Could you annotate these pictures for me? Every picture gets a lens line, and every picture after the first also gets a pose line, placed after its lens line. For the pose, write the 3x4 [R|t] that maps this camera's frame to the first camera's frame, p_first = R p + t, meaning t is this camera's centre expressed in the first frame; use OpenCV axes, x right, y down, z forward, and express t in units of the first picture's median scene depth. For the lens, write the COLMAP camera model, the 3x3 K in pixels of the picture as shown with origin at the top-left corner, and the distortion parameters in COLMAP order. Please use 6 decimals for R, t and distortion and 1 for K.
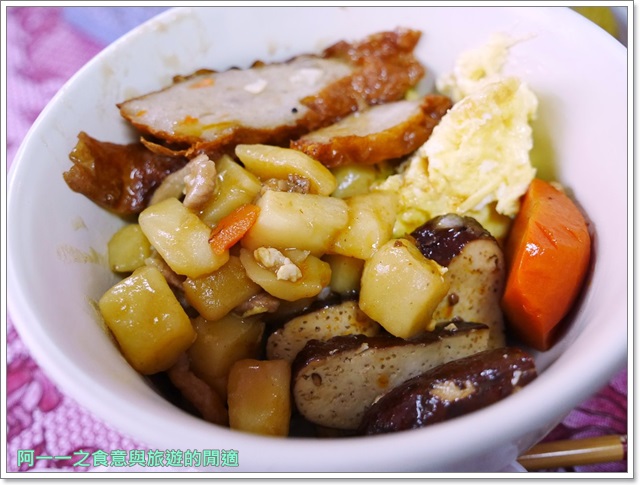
lens RADIAL K [[664.7, 0, 320.0], [0, 664.7, 242.5], [0, 0, 1]] dist [-0.010073, -0.007806]
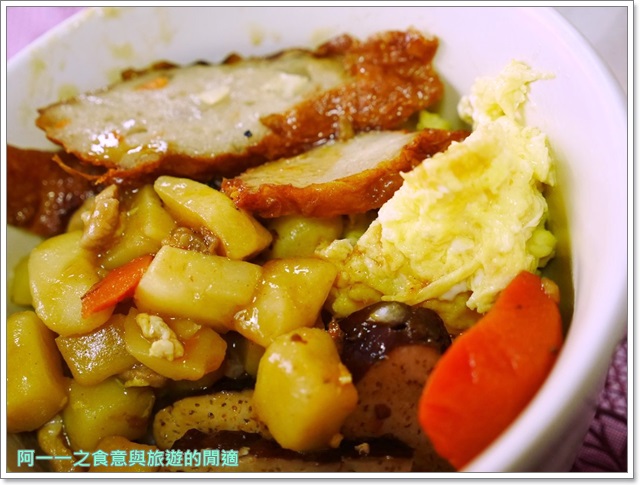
lens RADIAL K [[1045.1, 0, 320.0], [0, 1045.1, 242.5], [0, 0, 1]] dist [0.019063, 0.050702]
pose [[0.941645, 0.150817, -0.300931, 0.458636], [-0.123648, 0.986487, 0.107491, -0.226689], [0.313076, -0.064009, 0.947569, -0.168116]]
